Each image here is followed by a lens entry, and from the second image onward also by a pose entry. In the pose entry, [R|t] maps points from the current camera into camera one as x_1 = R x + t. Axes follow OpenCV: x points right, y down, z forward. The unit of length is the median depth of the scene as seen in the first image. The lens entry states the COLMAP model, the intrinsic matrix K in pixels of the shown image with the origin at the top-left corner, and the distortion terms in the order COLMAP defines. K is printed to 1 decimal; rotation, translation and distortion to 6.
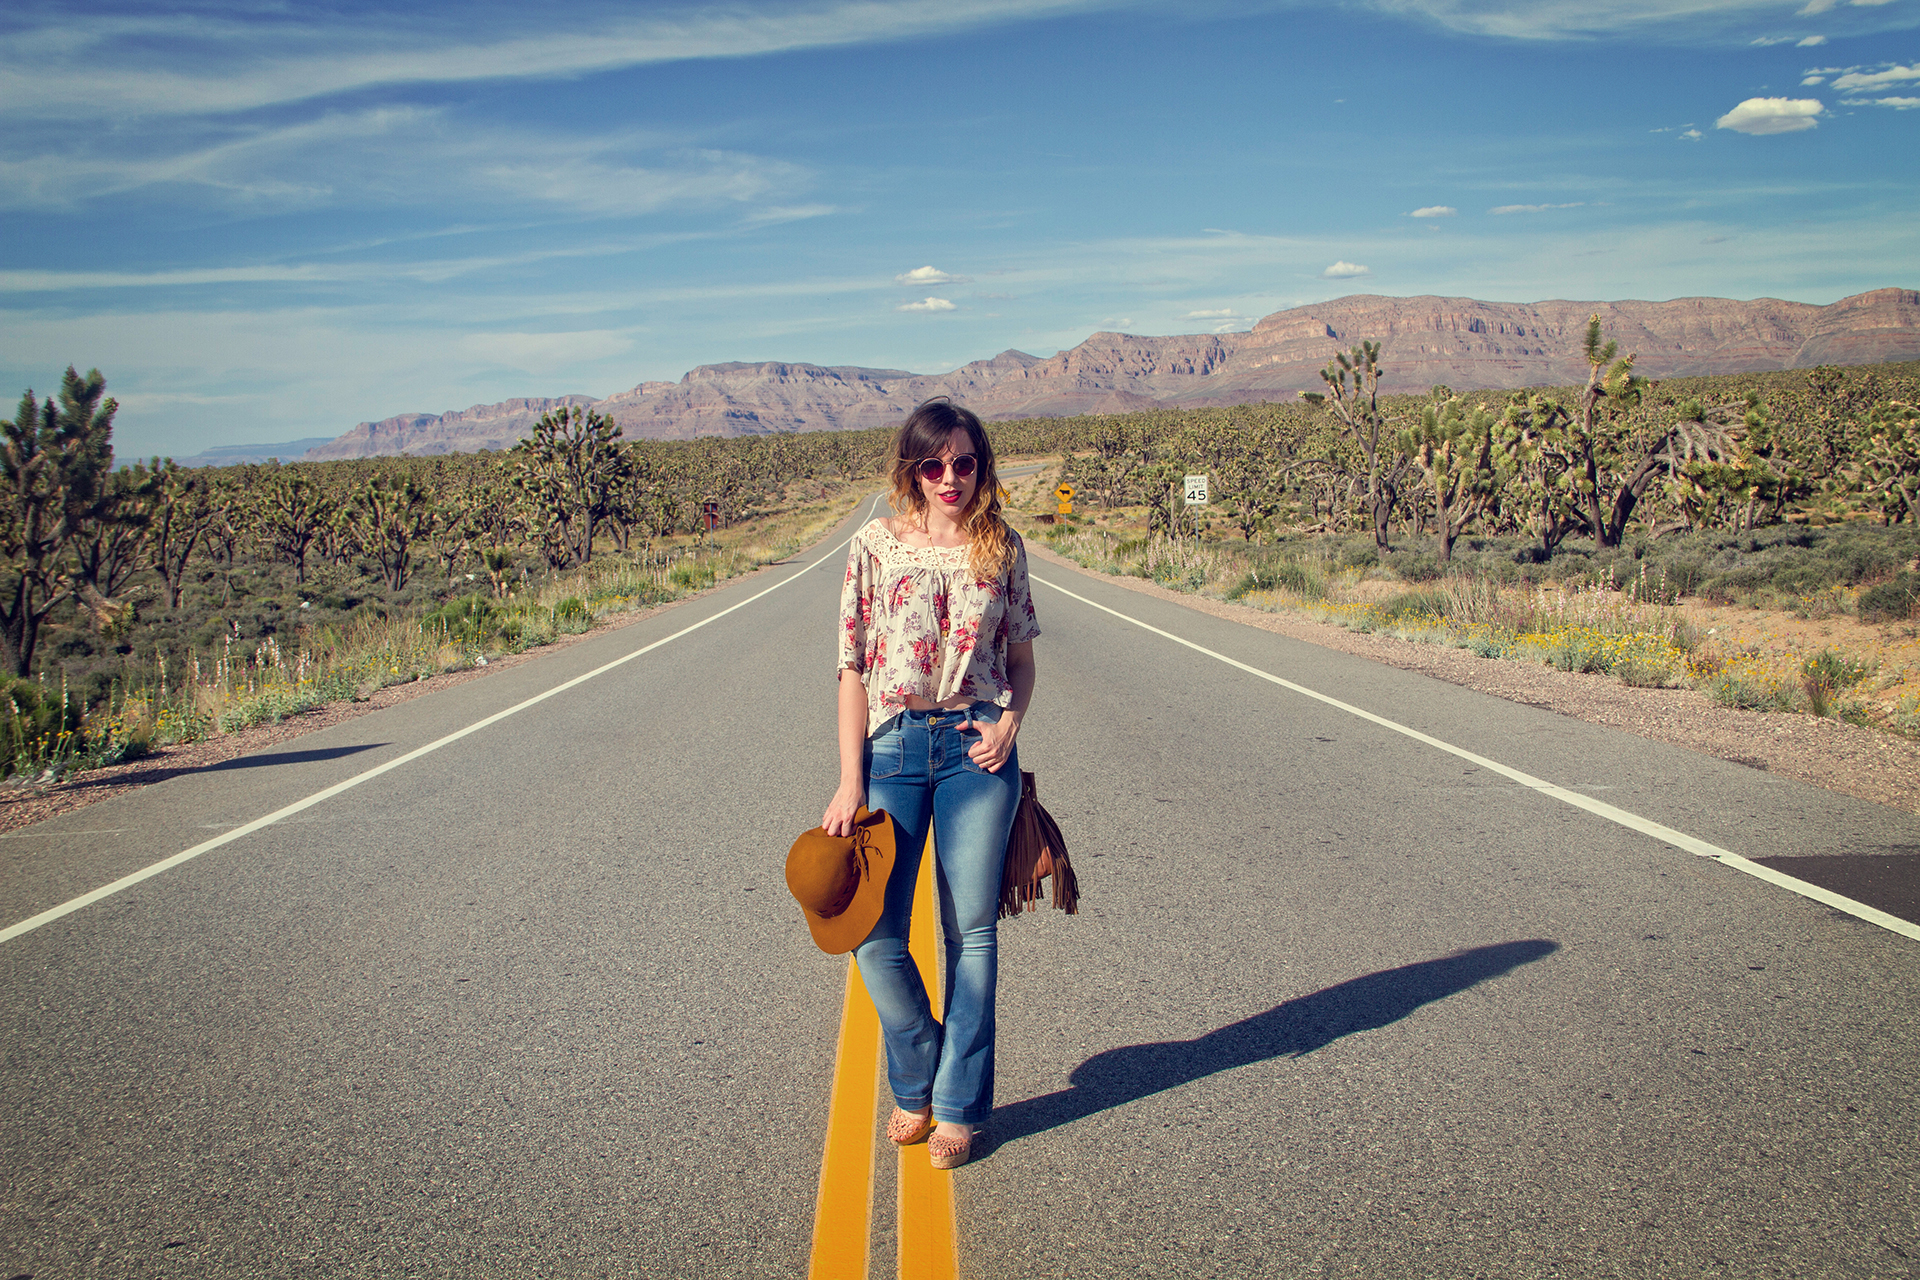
lens RADIAL K [[2132.5, 0, 961.1], [0, 2132.5, 653.1], [0, 0, 1]] dist [-0.070364, 0.295144]
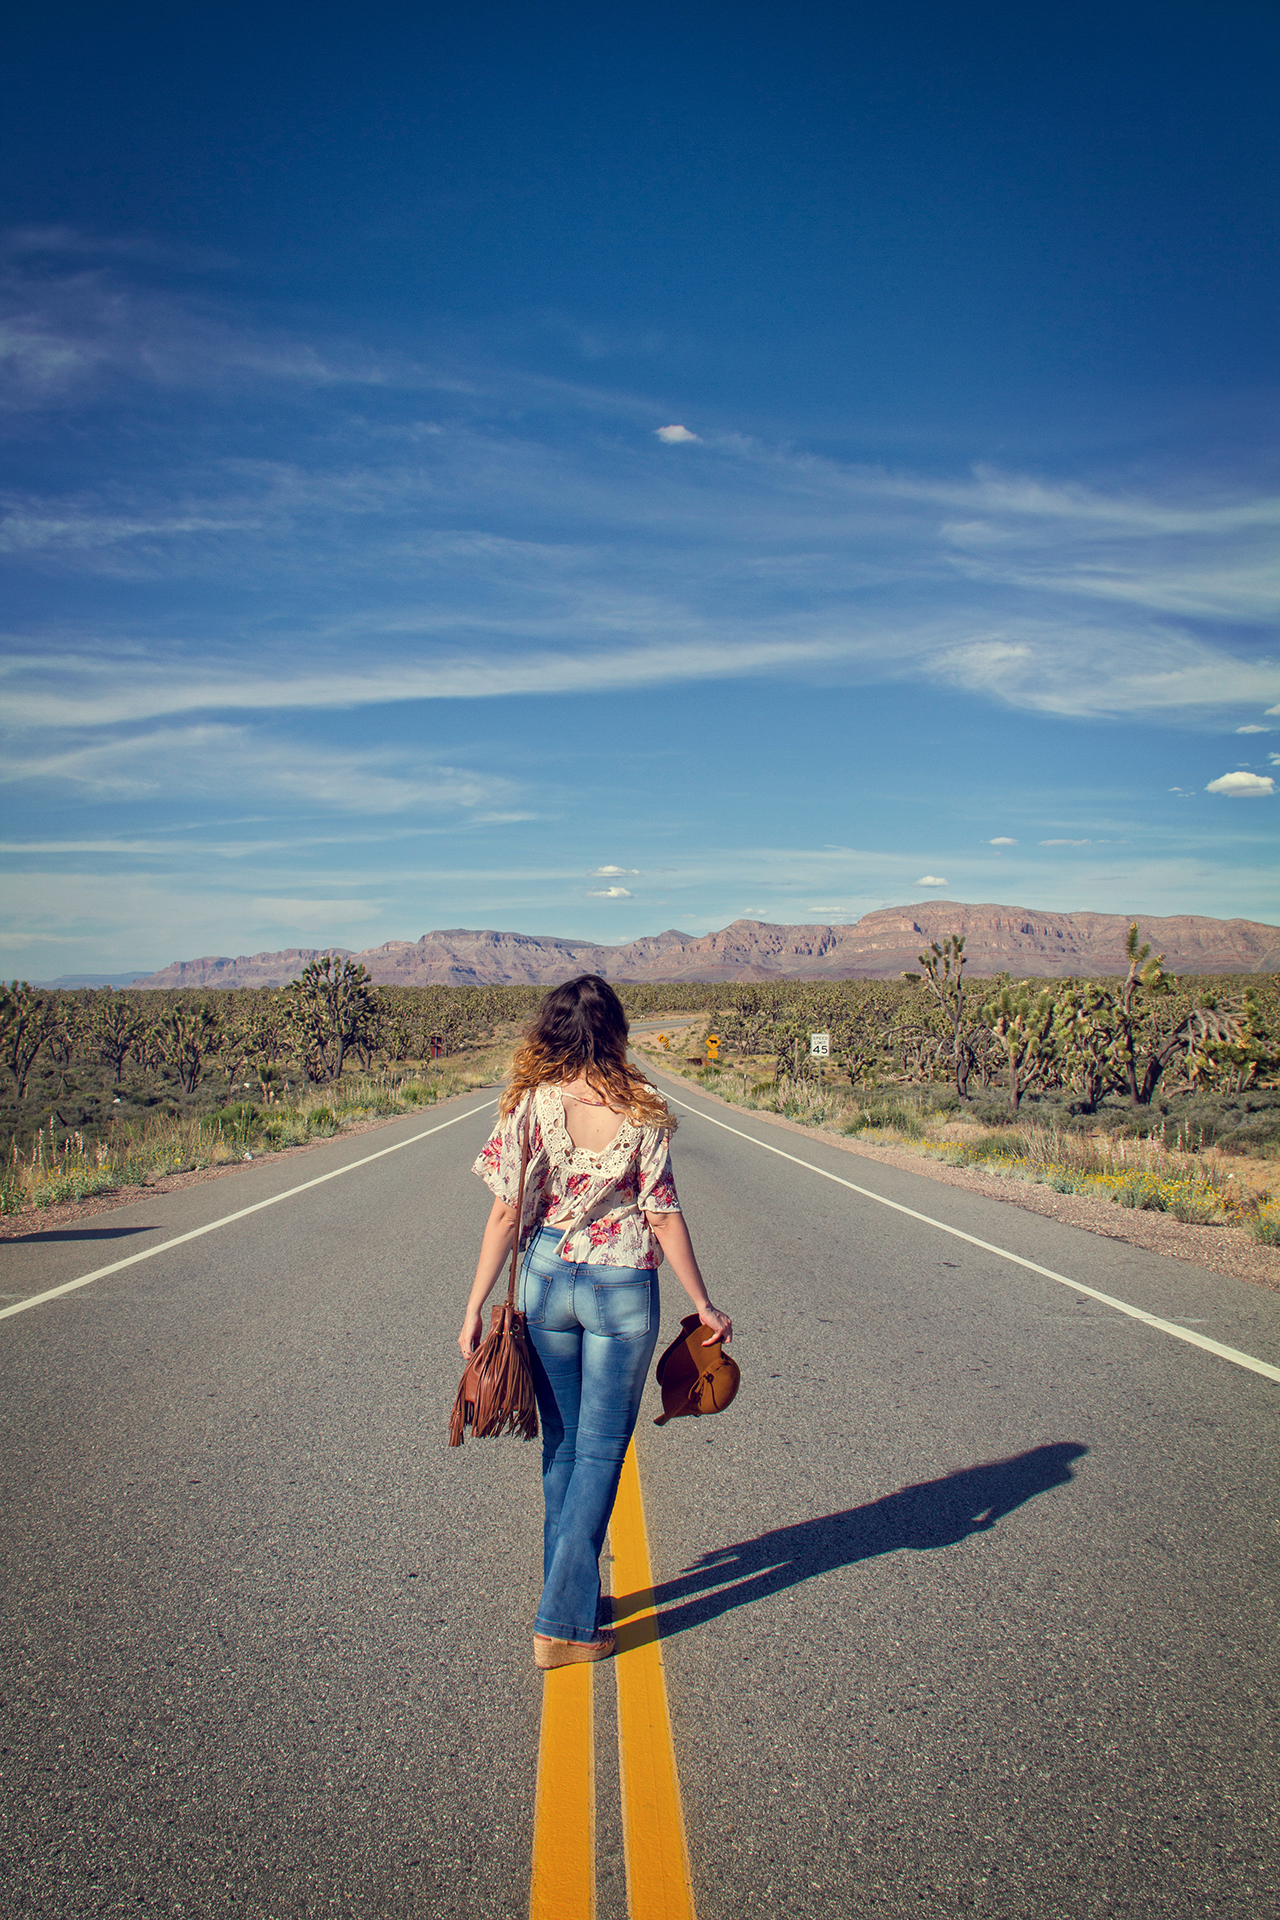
lens RADIAL K [[1622.4, 0, 626.7], [0, 1622.4, 986.0], [0, 0, 1]] dist [-0.187773, 0.151349]
pose [[0.998900, 0.046897, -0.000152, -0.005095], [-0.046649, 0.993263, -0.106077, -0.003345], [-0.004824, 0.105967, 0.994358, 0.032127]]
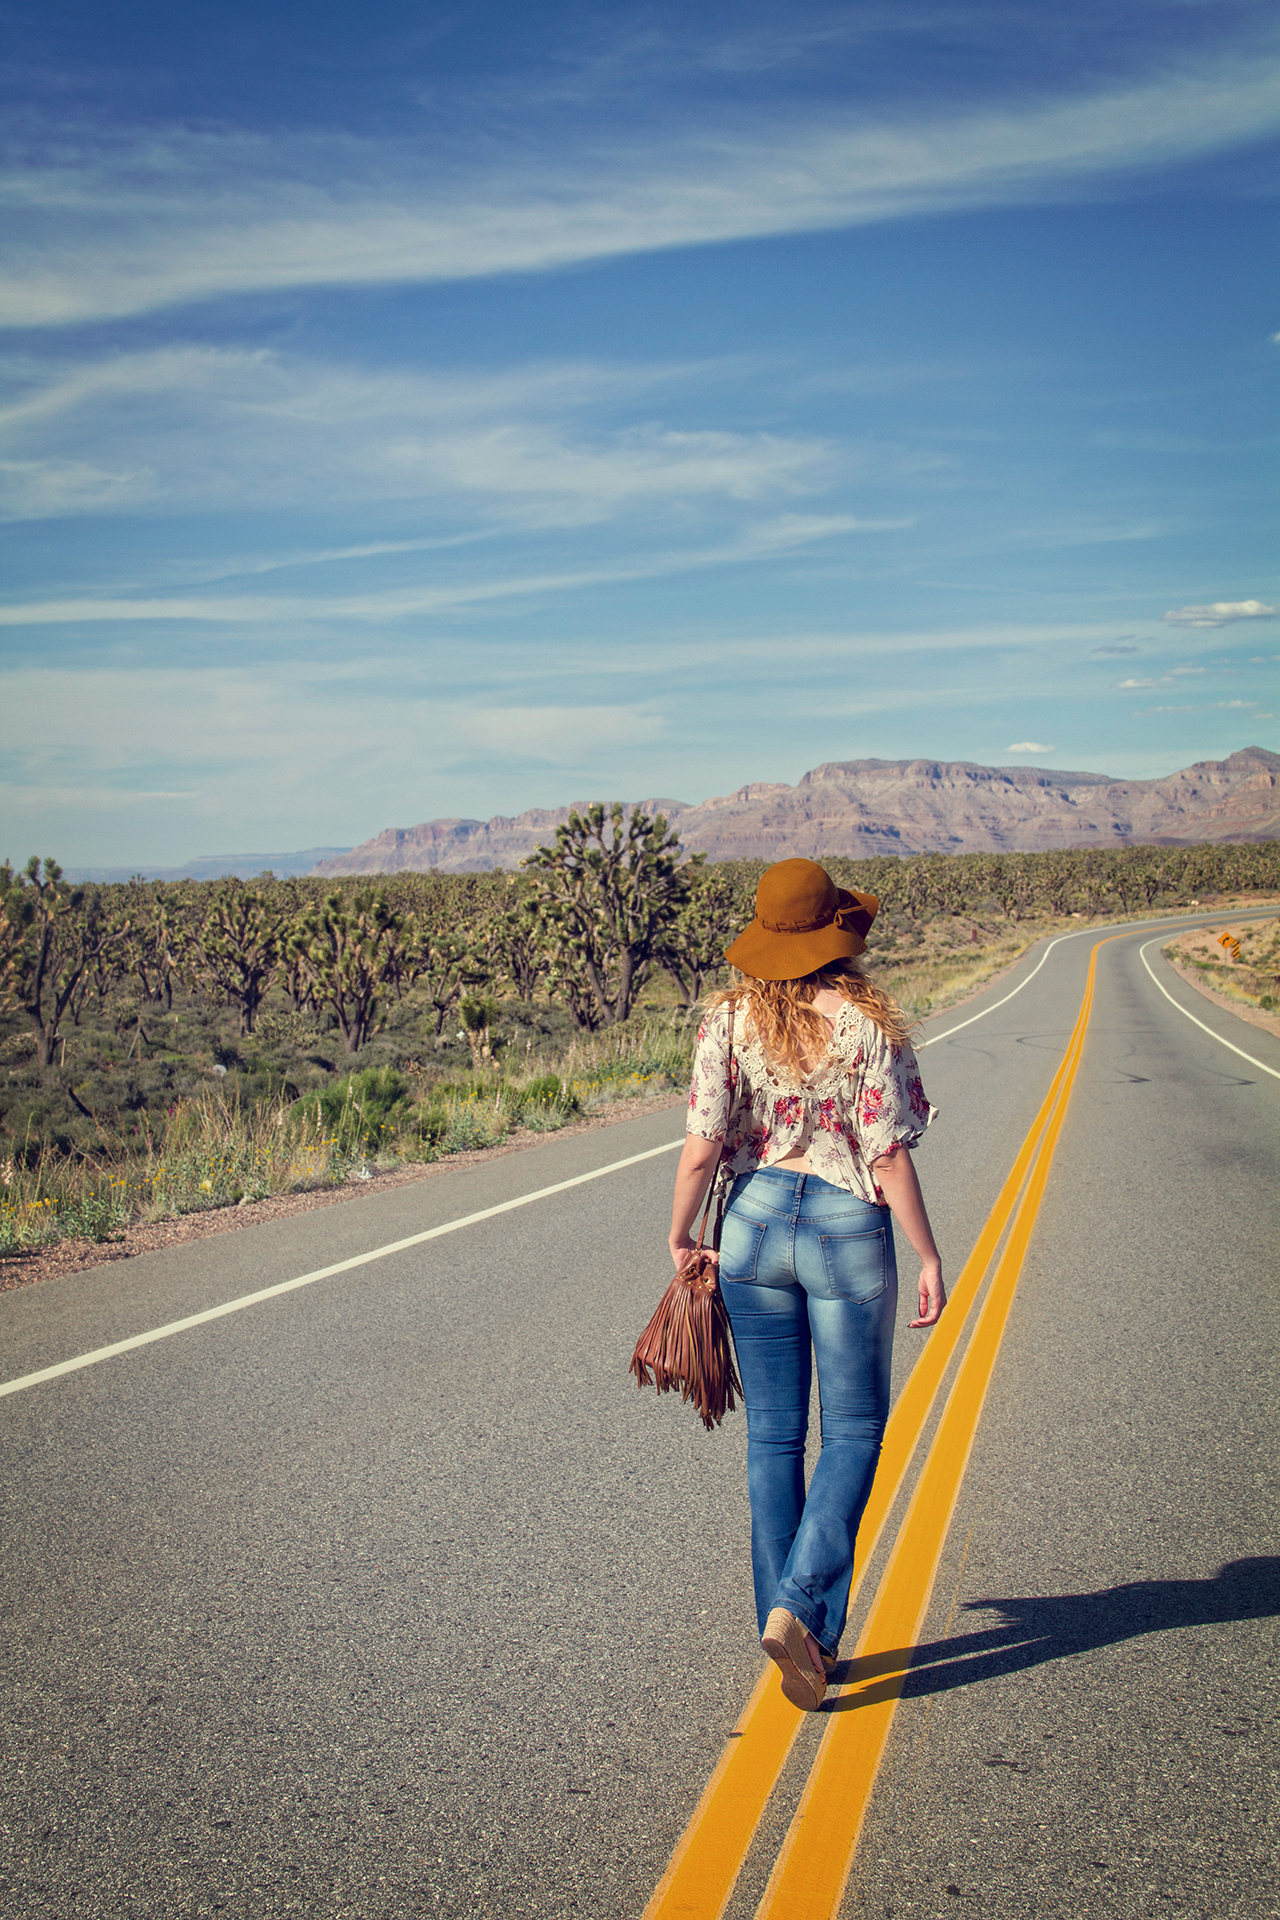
lens RADIAL K [[2683.3, 0, 640.4], [0, 2683.3, 996.5], [0, 0, 1]] dist [0.084411, 0.019289]
pose [[0.979537, 0.031851, -0.198730, 0.008825], [-0.042314, 0.997920, -0.048627, -0.007387], [0.196768, 0.056041, 0.978847, 0.118326]]
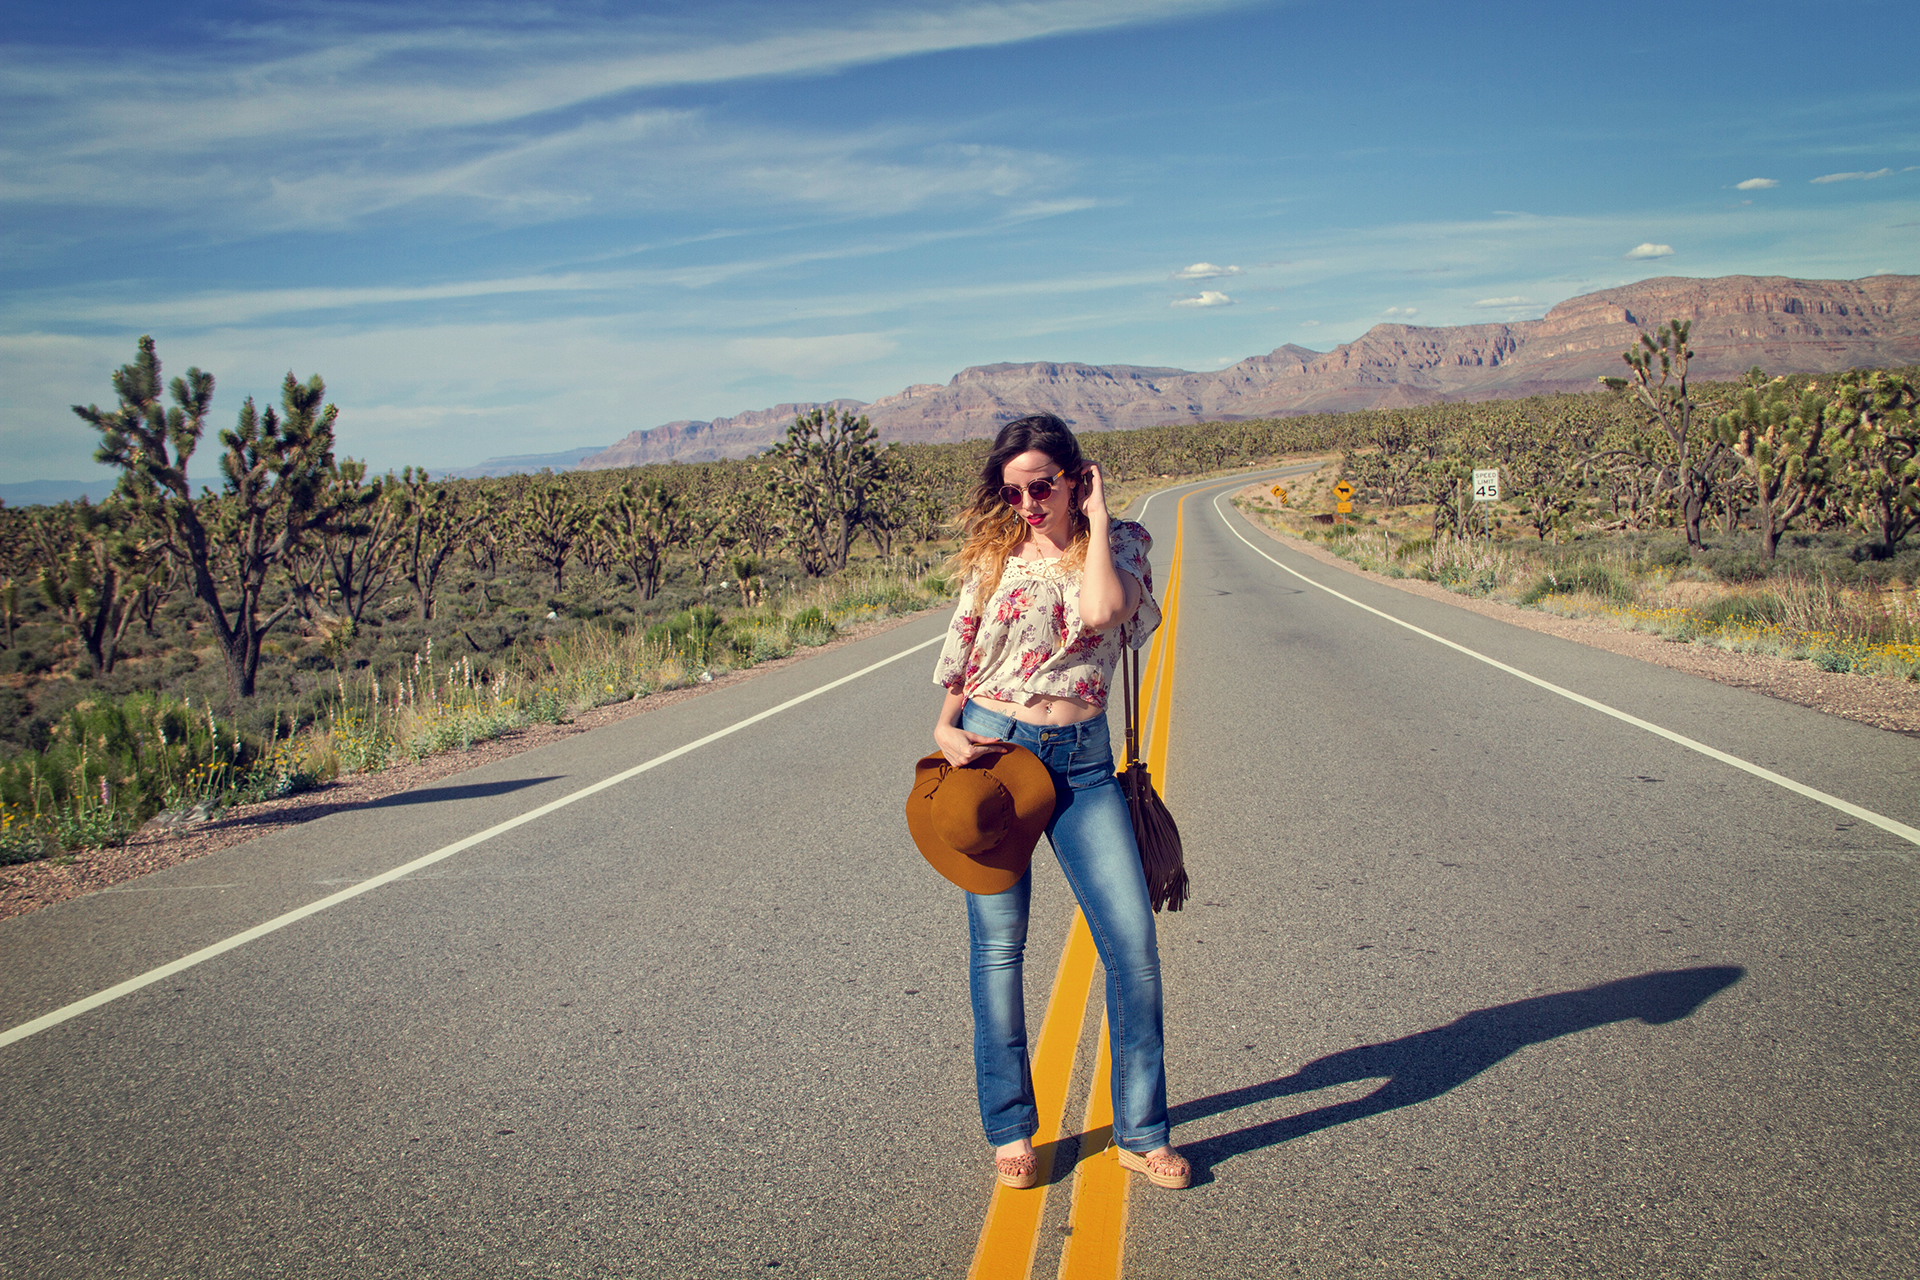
lens RADIAL K [[2132.5, 0, 961.1], [0, 2132.5, 653.1], [0, 0, 1]] dist [-0.070364, 0.295144]
pose [[0.991323, -0.004072, -0.131385, 0.004623], [0.003877, 0.999991, -0.001742, -0.002548], [0.131391, 0.001217, 0.991330, 0.046906]]
